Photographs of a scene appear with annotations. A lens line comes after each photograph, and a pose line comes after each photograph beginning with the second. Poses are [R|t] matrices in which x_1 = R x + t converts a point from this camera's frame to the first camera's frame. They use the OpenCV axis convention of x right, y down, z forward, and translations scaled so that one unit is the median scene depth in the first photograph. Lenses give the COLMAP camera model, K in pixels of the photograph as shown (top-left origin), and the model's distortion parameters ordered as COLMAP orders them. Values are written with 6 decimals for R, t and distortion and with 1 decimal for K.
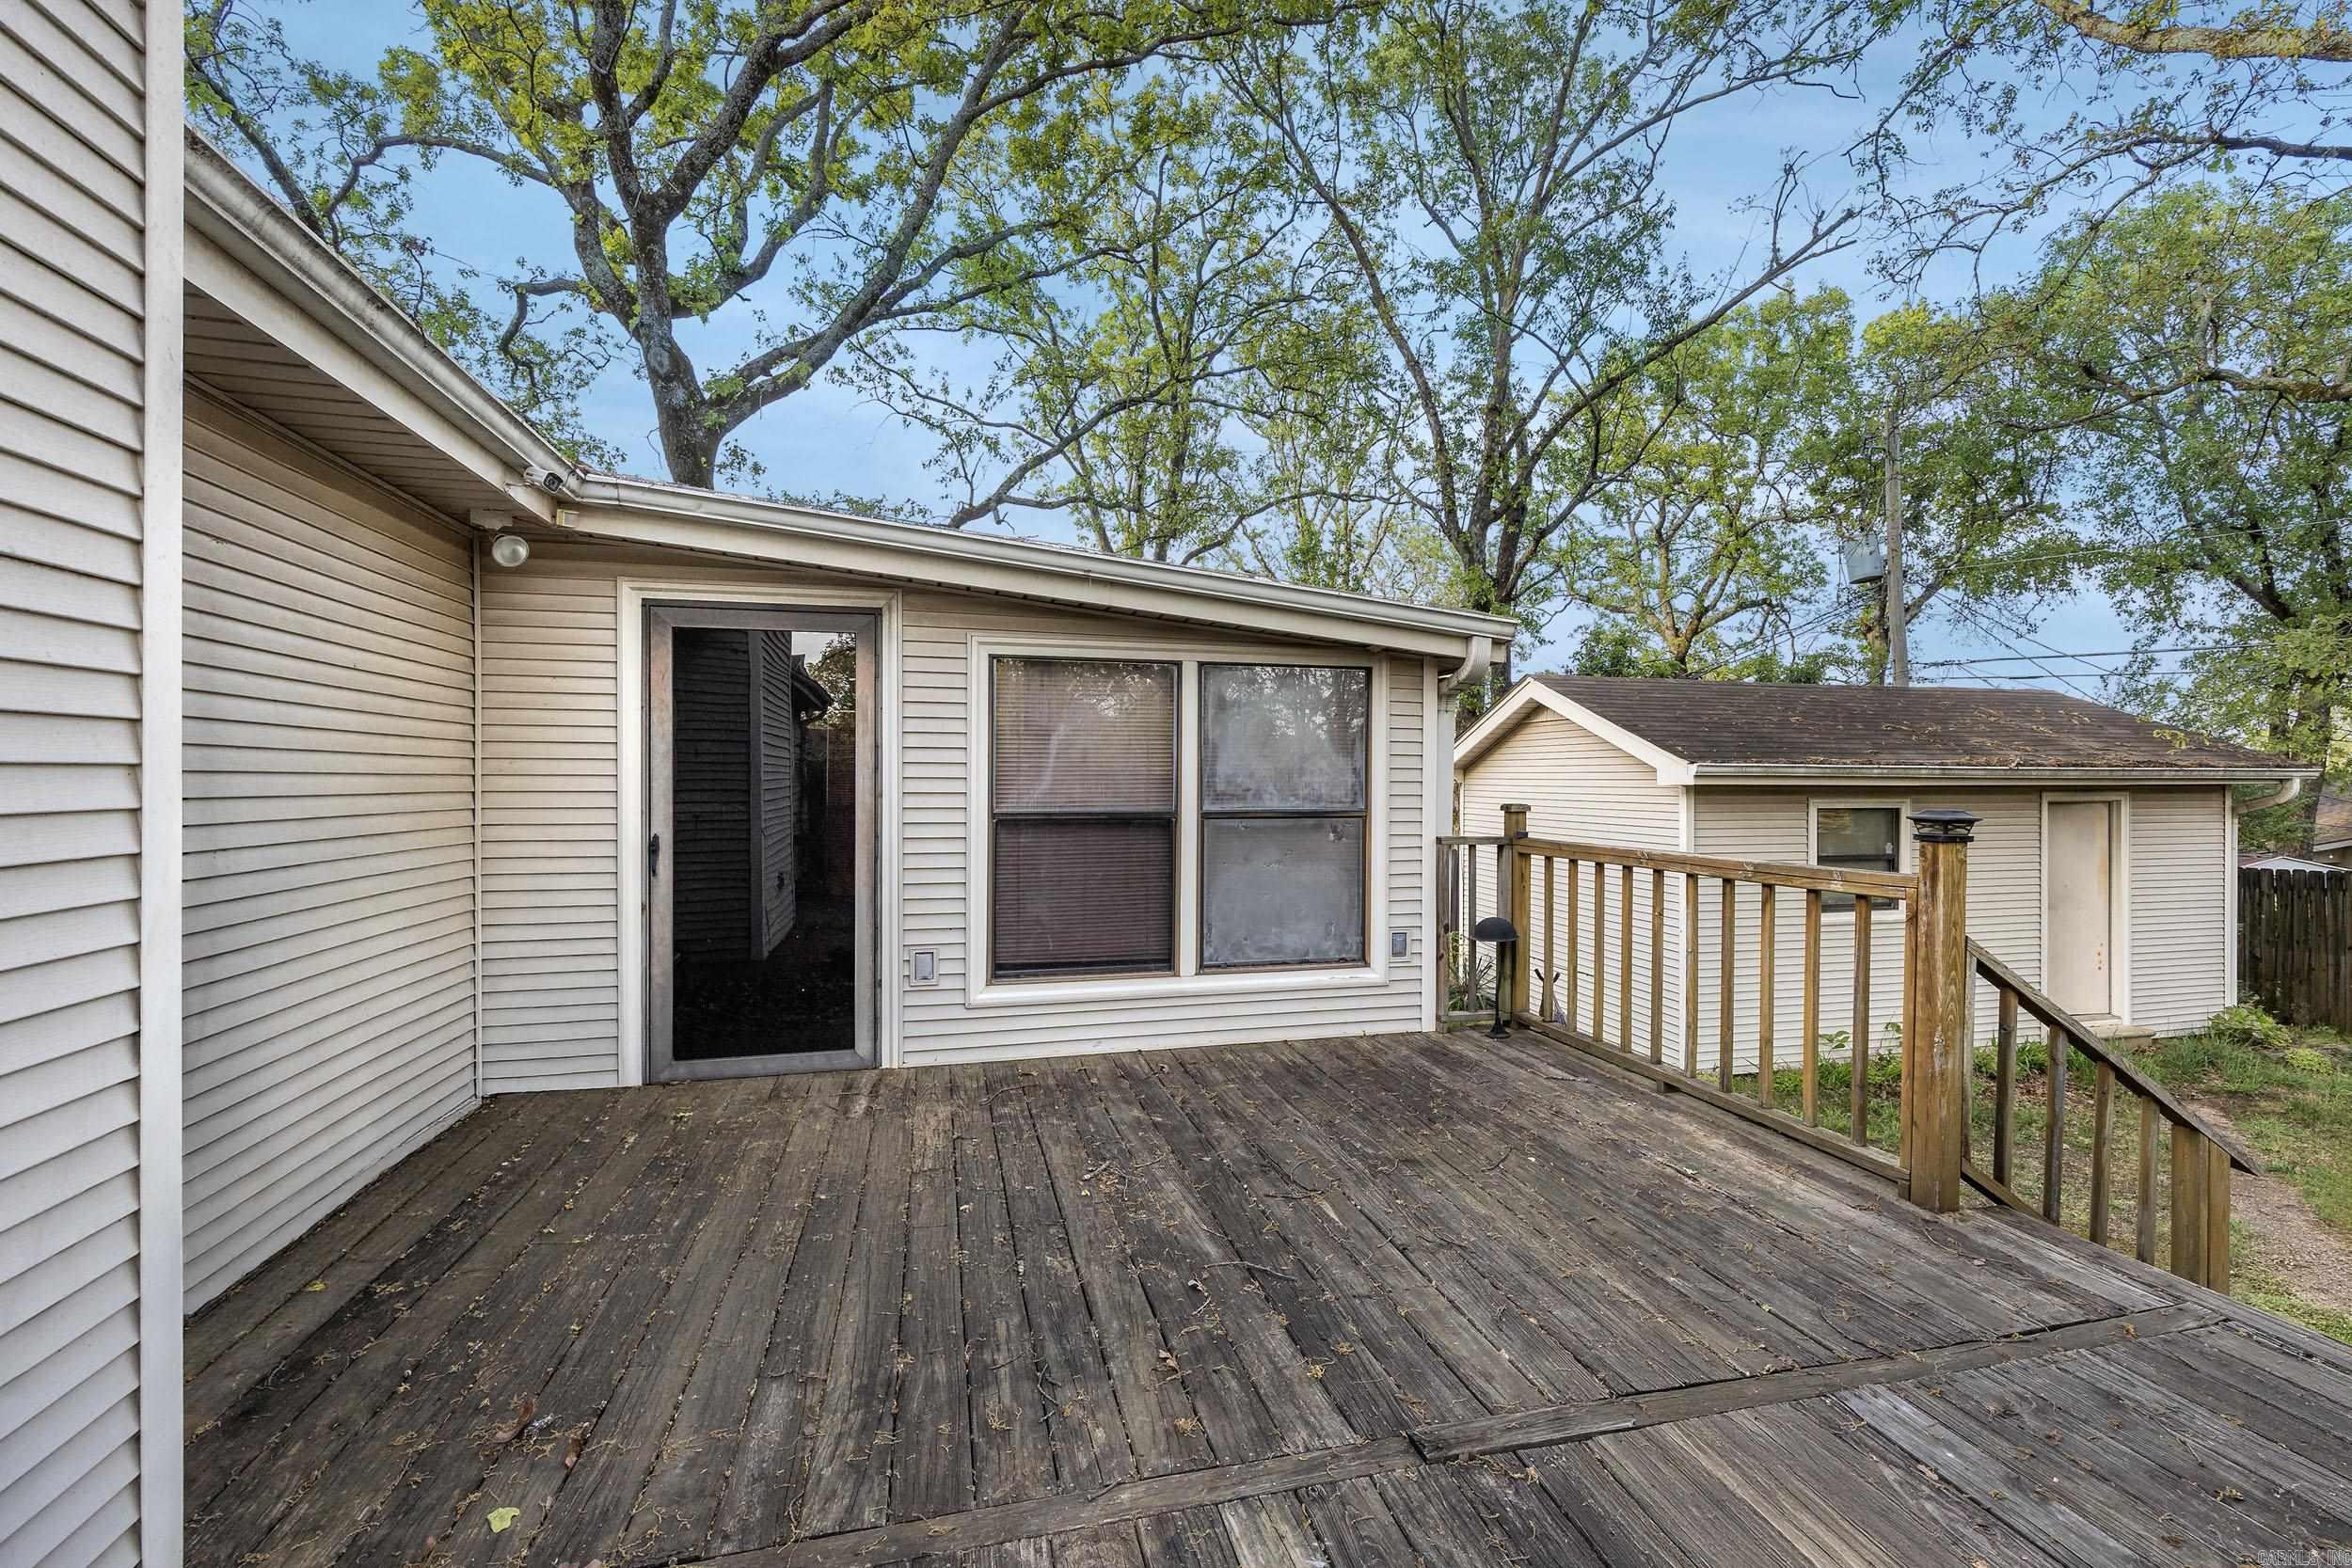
lens RADIAL K [[1050.7, 0, 1198.6], [0, 1050.7, 780.7], [0, 0, 1]] dist [0.009043, -0.000114]
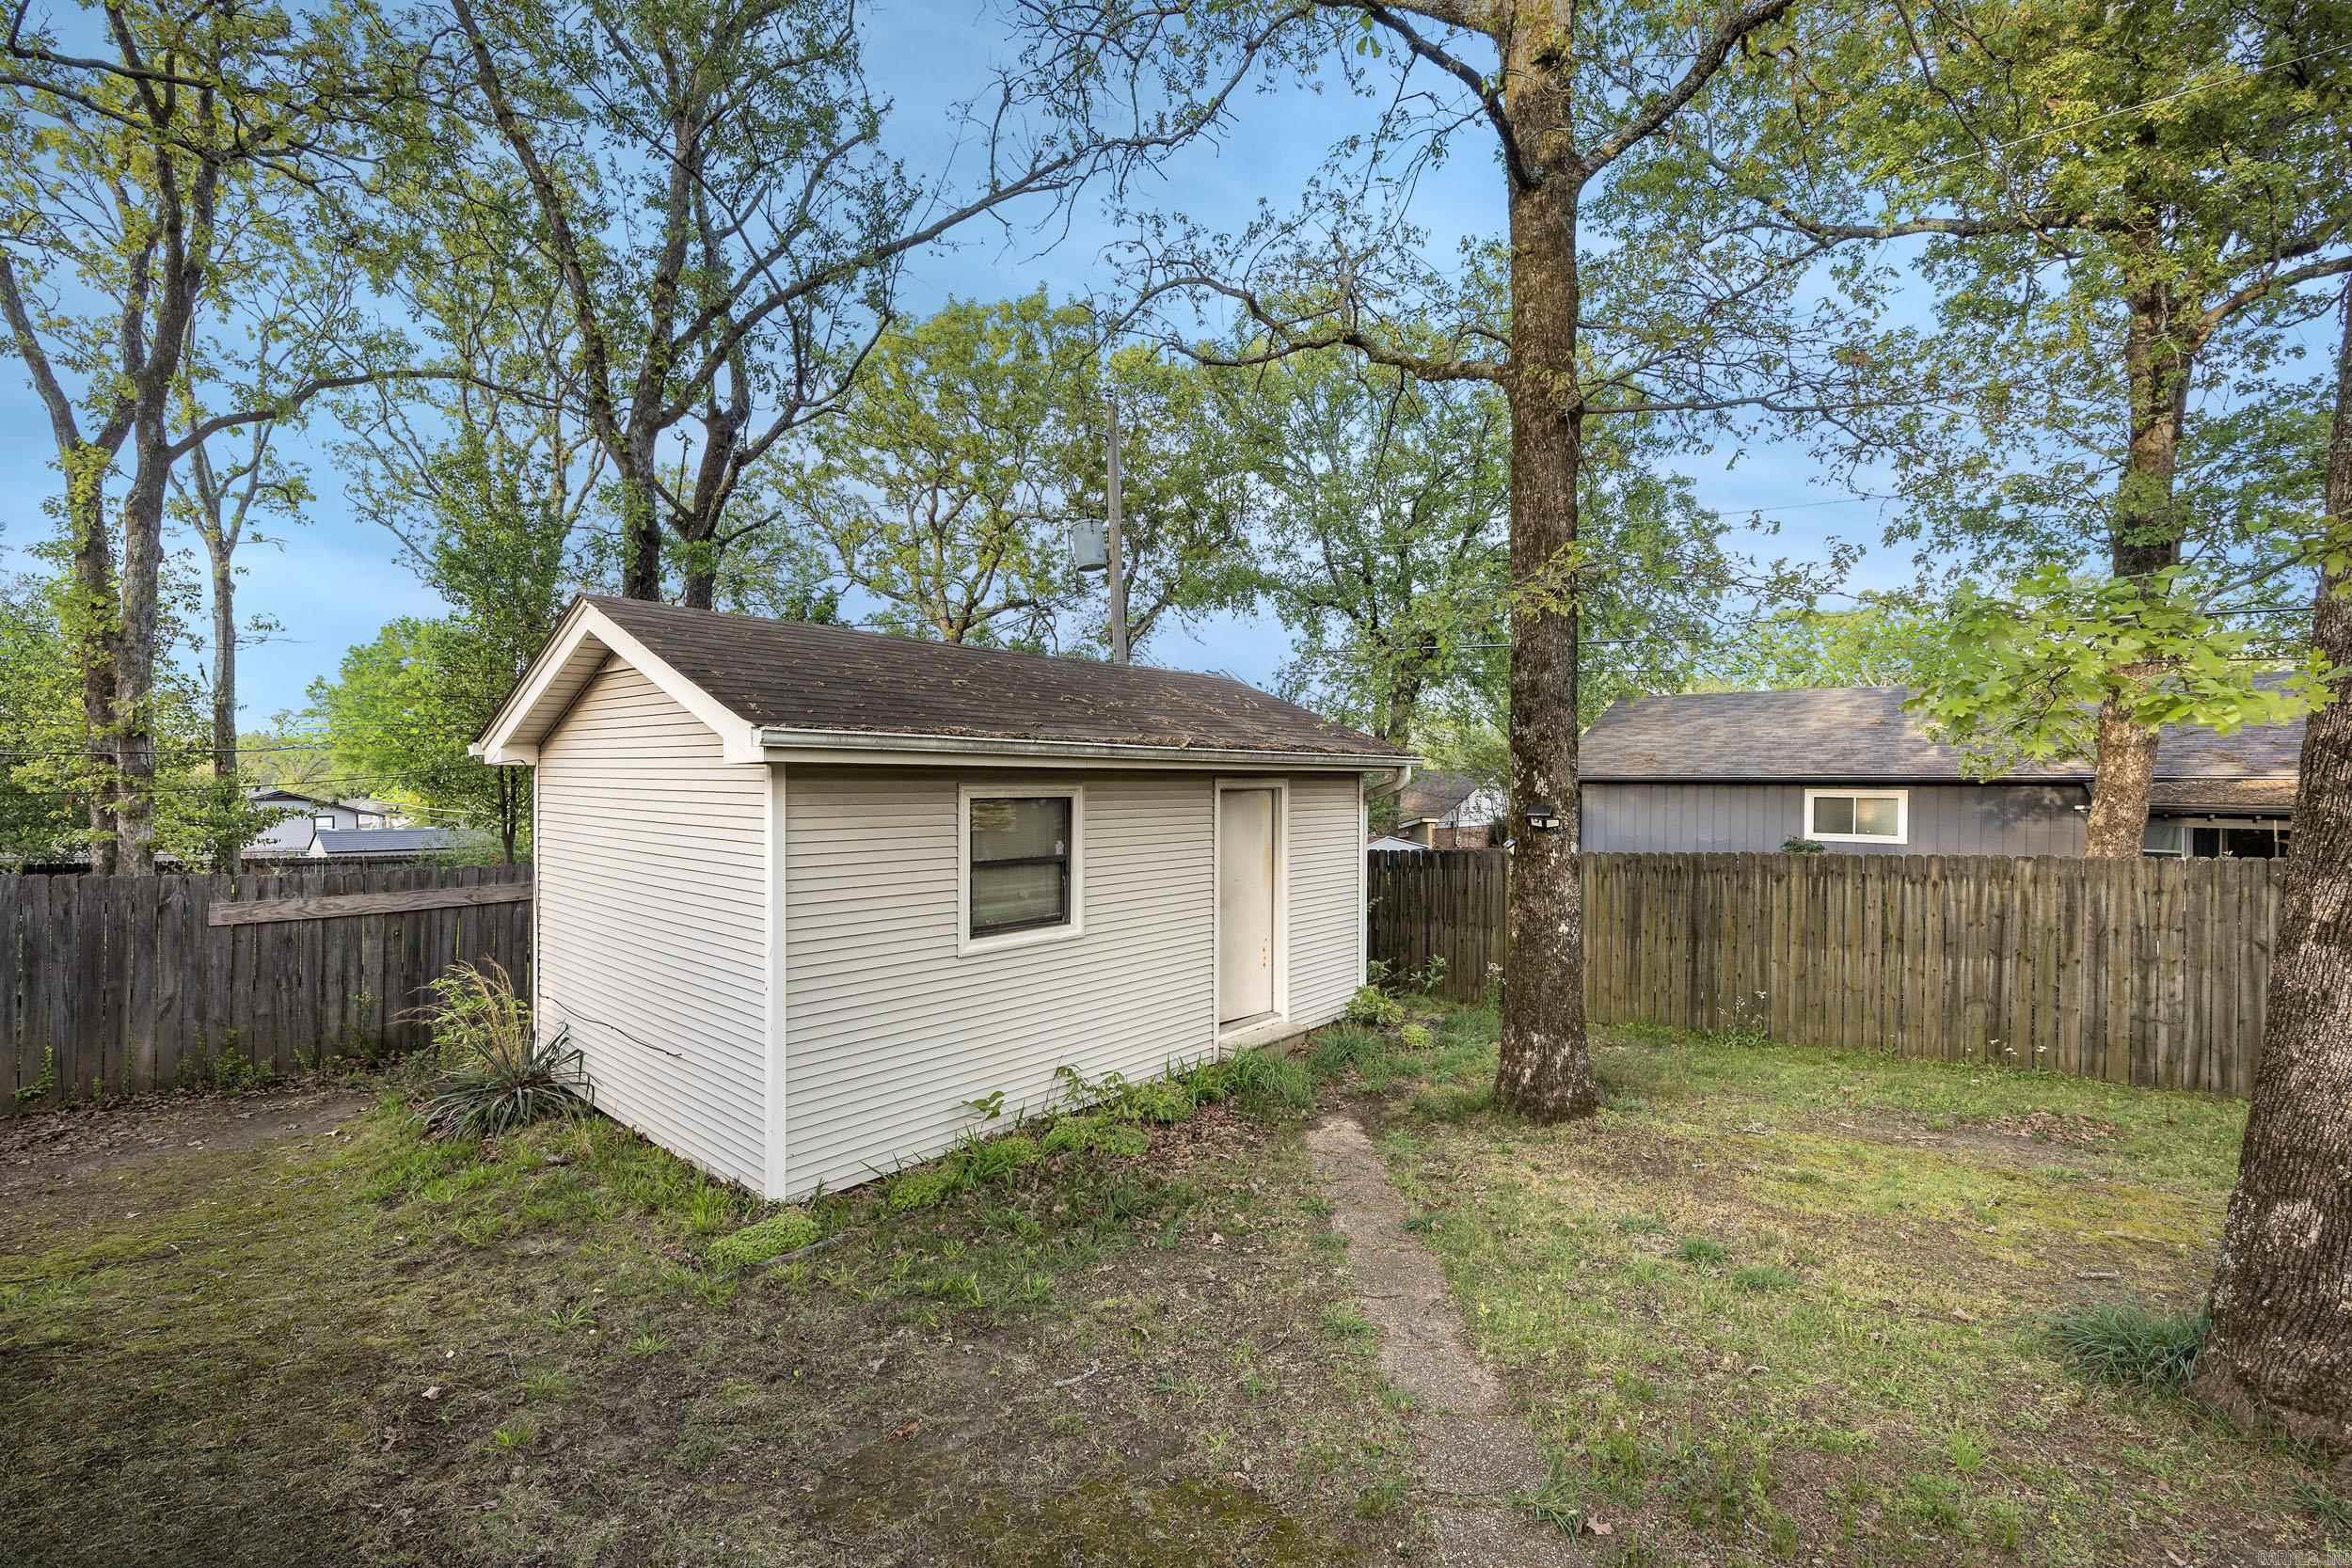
lens RADIAL K [[968.9, 0, 1133.6], [0, 968.9, 781.1], [0, 0, 1]] dist [0.001524, -0.000584]
pose [[0.849254, 0.001722, 0.527981, 0.197161], [-0.004069, 0.999986, 0.003283, 0.007031], [-0.527968, -0.004936, 0.849250, 0.218056]]
